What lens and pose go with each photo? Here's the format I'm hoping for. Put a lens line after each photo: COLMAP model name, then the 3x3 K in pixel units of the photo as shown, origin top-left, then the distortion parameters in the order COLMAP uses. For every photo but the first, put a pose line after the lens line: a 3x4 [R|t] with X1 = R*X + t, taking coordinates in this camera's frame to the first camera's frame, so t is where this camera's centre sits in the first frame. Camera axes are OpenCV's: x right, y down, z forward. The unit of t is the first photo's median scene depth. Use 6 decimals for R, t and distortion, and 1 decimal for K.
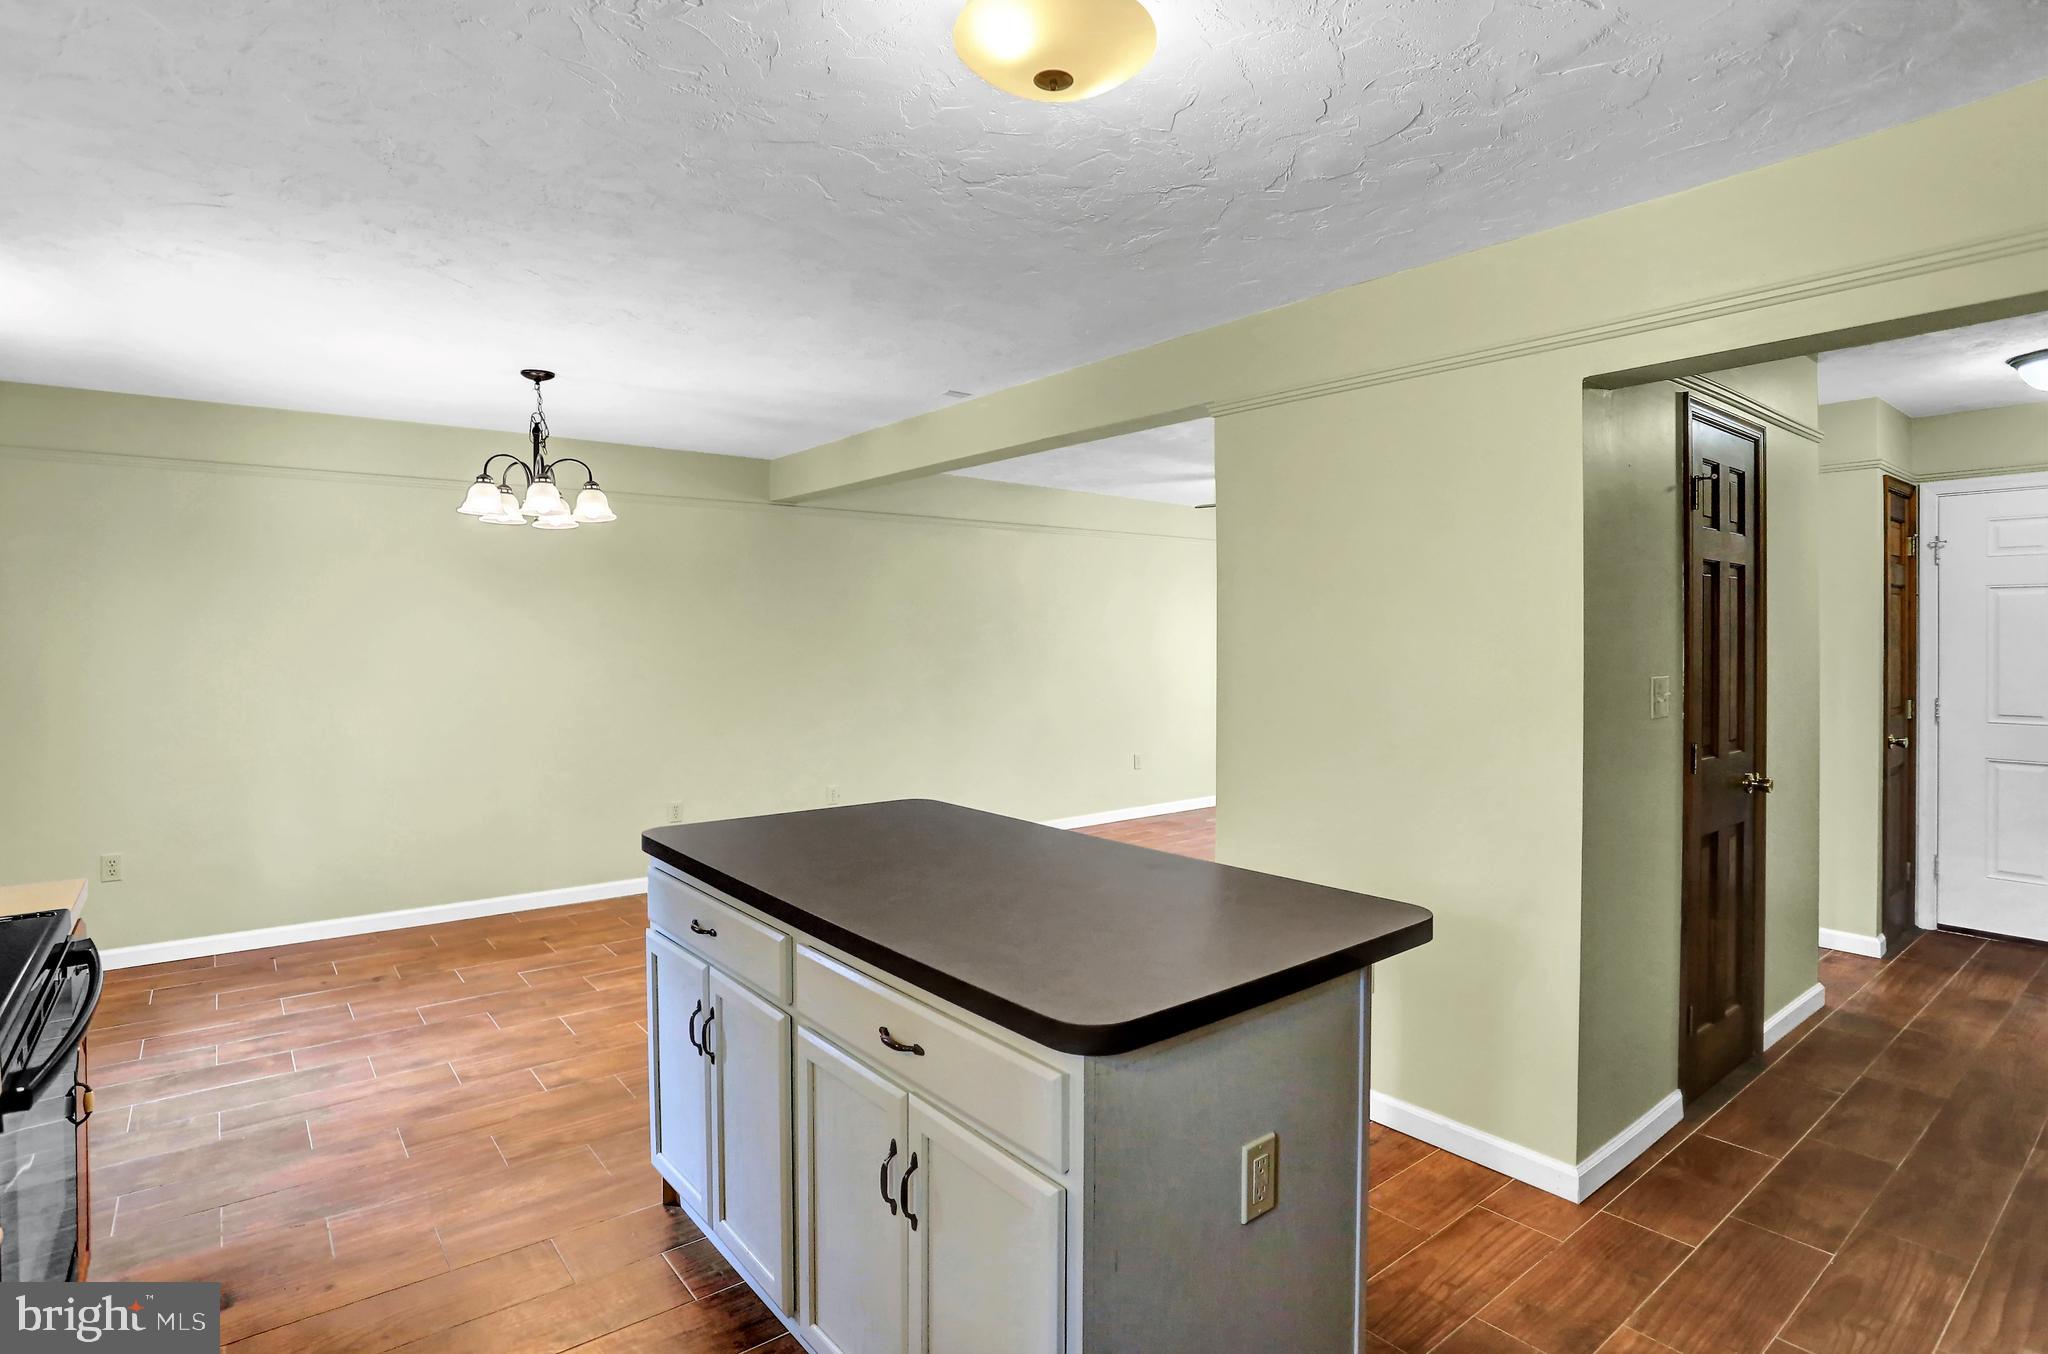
lens RADIAL K [[1027.4, 0, 1001.8], [0, 1027.4, 639.8], [0, 0, 1]] dist [-0.065934, 0.027512]
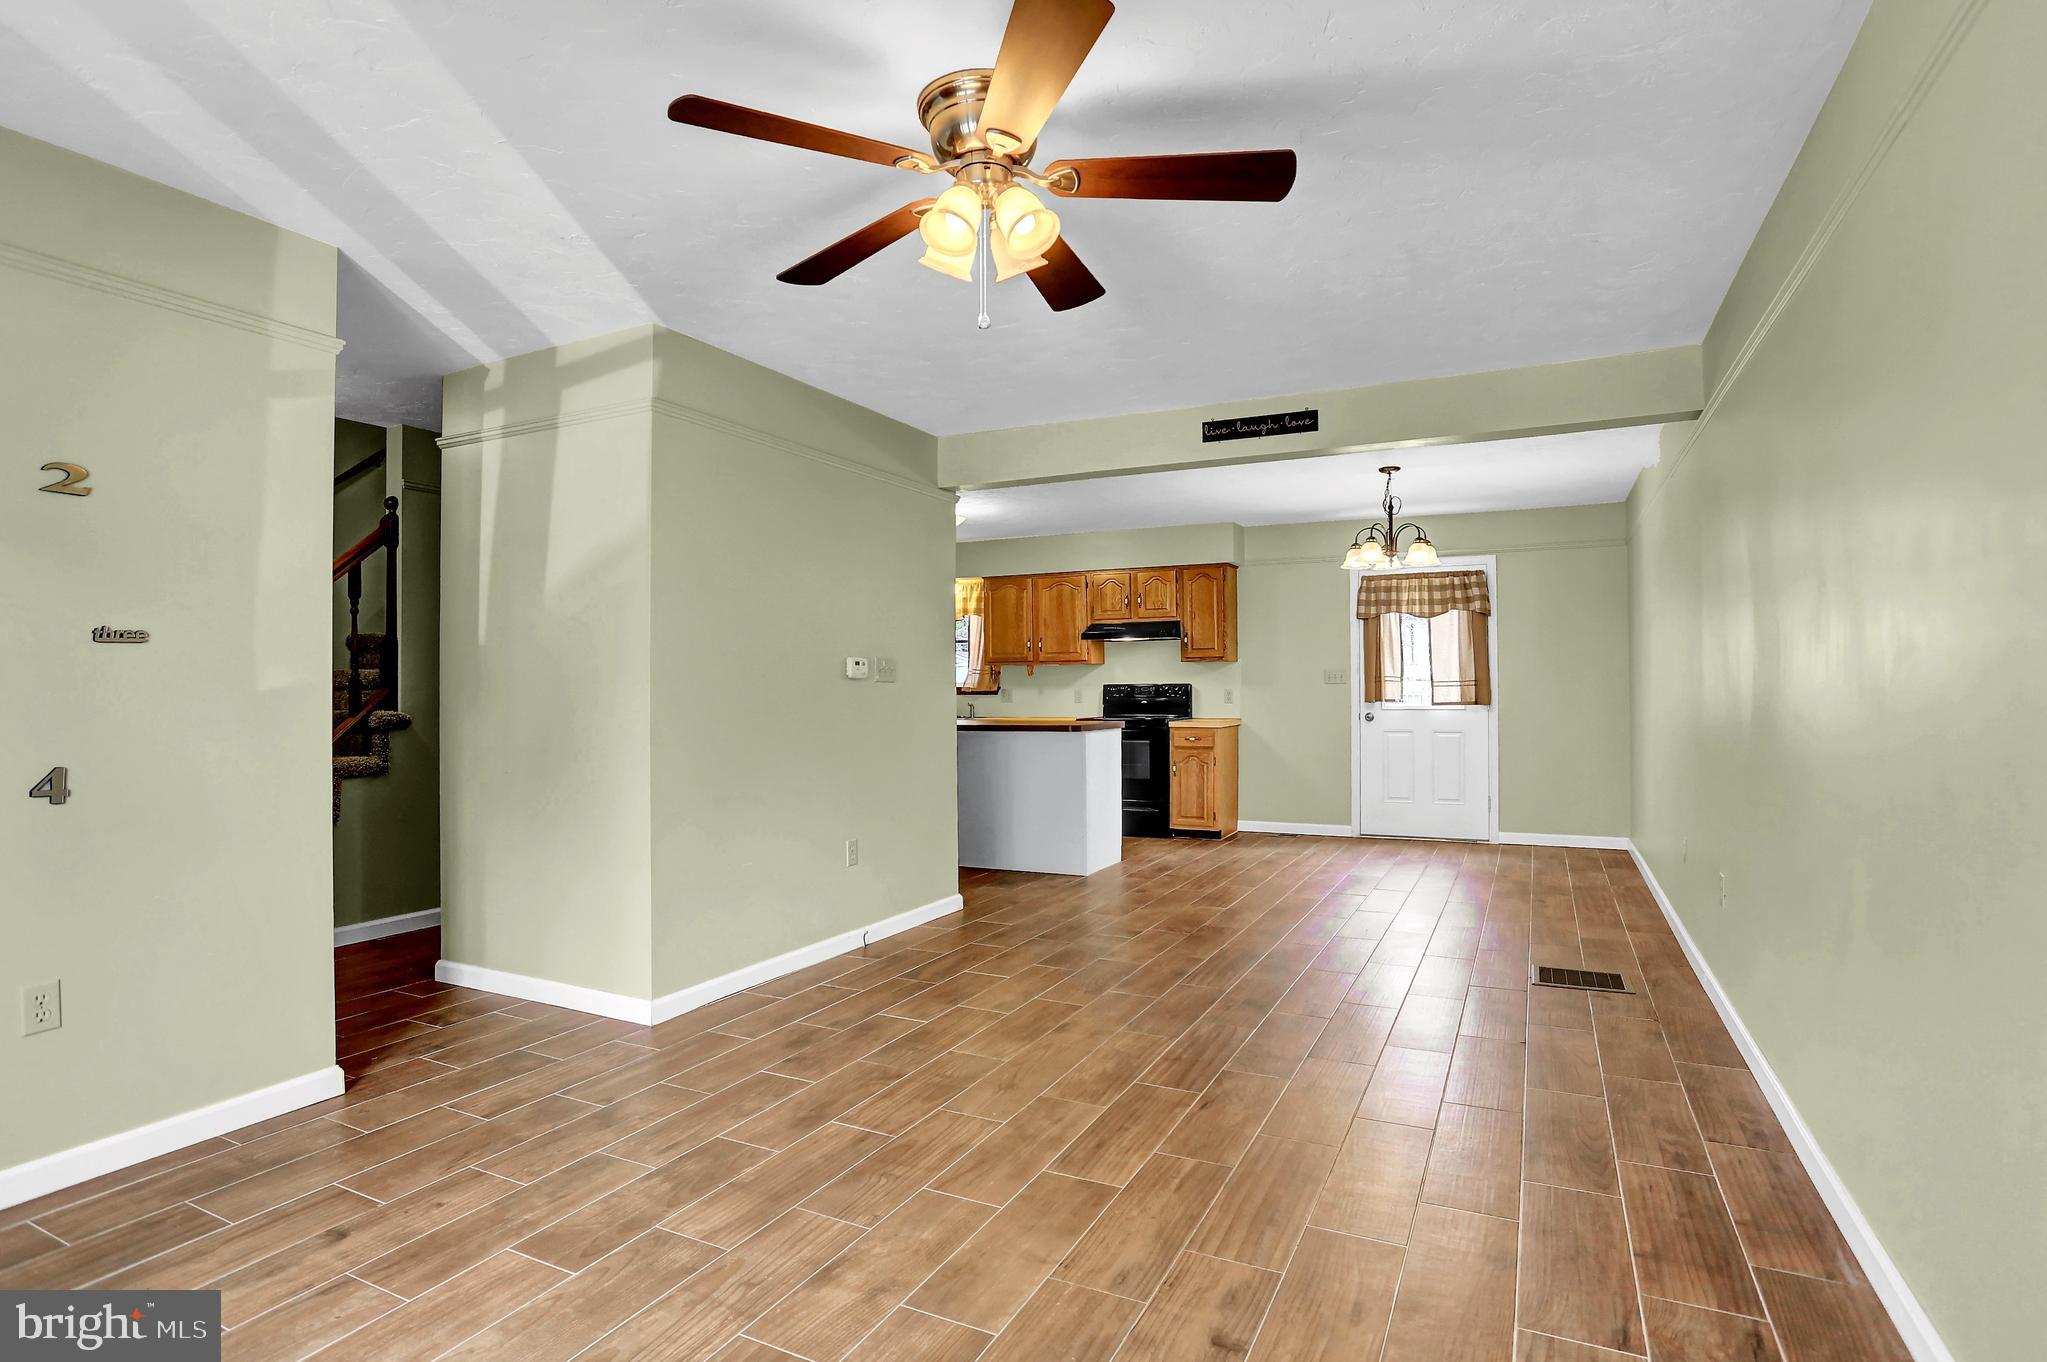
lens RADIAL K [[1037.5, 0, 1023.5], [0, 1037.5, 681.0], [0, 0, 1]] dist [-0.074029, 0.033075]
pose [[-0.903748, 0.001310, -0.428063, 0.778222], [0.003213, 0.999988, -0.003724, 0.061815], [0.428053, -0.004741, -0.903741, 2.434298]]
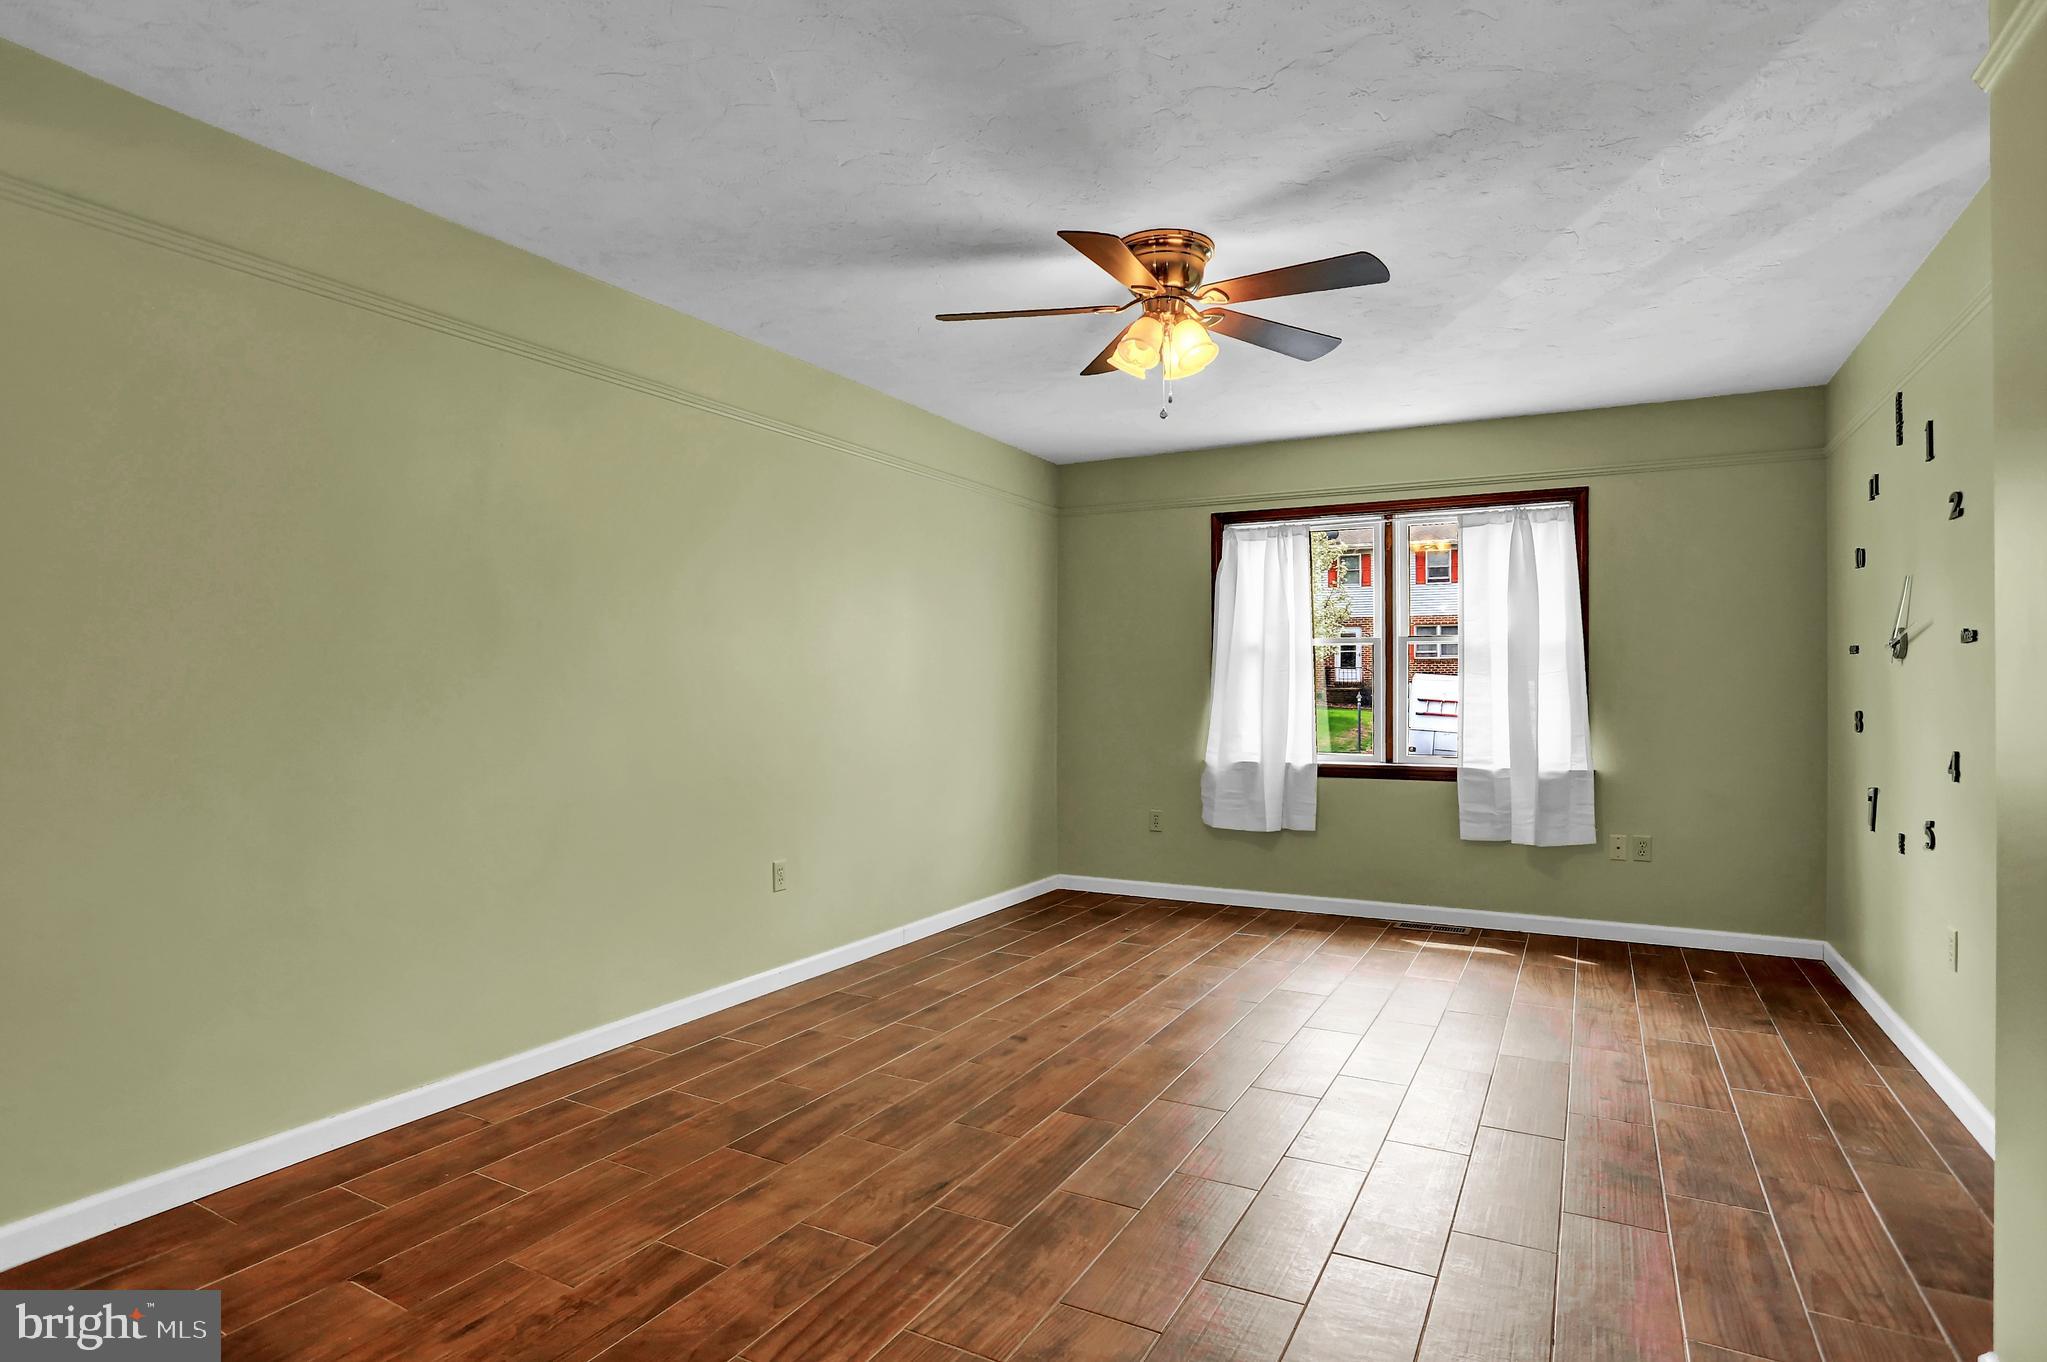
lens RADIAL K [[1054.7, 0, 1023.5], [0, 1054.7, 681.0], [0, 0, 1]] dist [-0.076222, 0.032417]
pose [[0.917188, 0.002989, 0.398443, 0.072755], [0.001004, 0.999951, -0.009813, 0.066002], [-0.398453, 0.009400, 0.917141, 1.096918]]
